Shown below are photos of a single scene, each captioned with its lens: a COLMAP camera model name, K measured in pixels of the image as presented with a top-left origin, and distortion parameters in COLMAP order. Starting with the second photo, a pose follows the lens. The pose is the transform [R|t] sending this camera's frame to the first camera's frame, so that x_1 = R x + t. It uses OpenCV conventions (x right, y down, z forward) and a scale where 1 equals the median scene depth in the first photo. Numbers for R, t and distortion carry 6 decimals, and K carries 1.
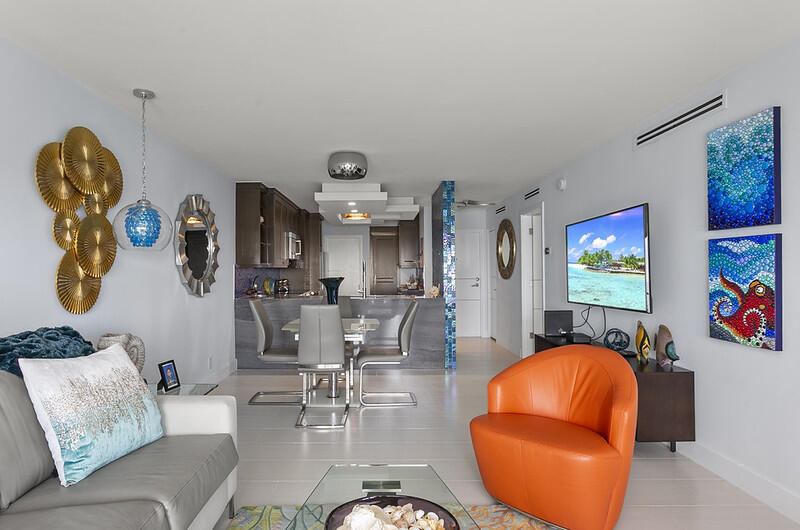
lens RADIAL K [[457.3, 0, 368.3], [0, 457.3, 270.6], [0, 0, 1]] dist [0.002269, 0.002343]
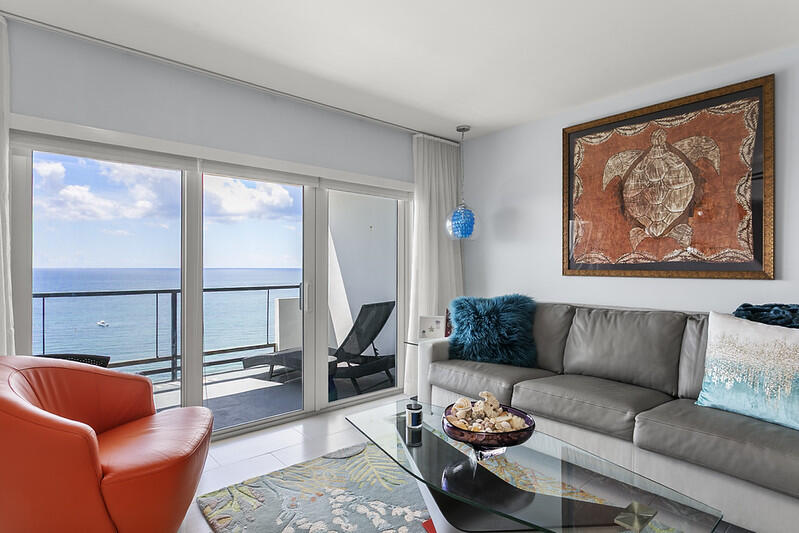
lens RADIAL K [[419.3, 0, 399.5], [0, 419.3, 266.5], [0, 0, 1]] dist [-0.003174, -0.000468]
pose [[-0.749967, 0.002870, -0.661469, 0.478962], [0.000132, 0.999991, 0.004190, 0.026475], [0.661475, 0.003055, -0.749961, 0.757307]]
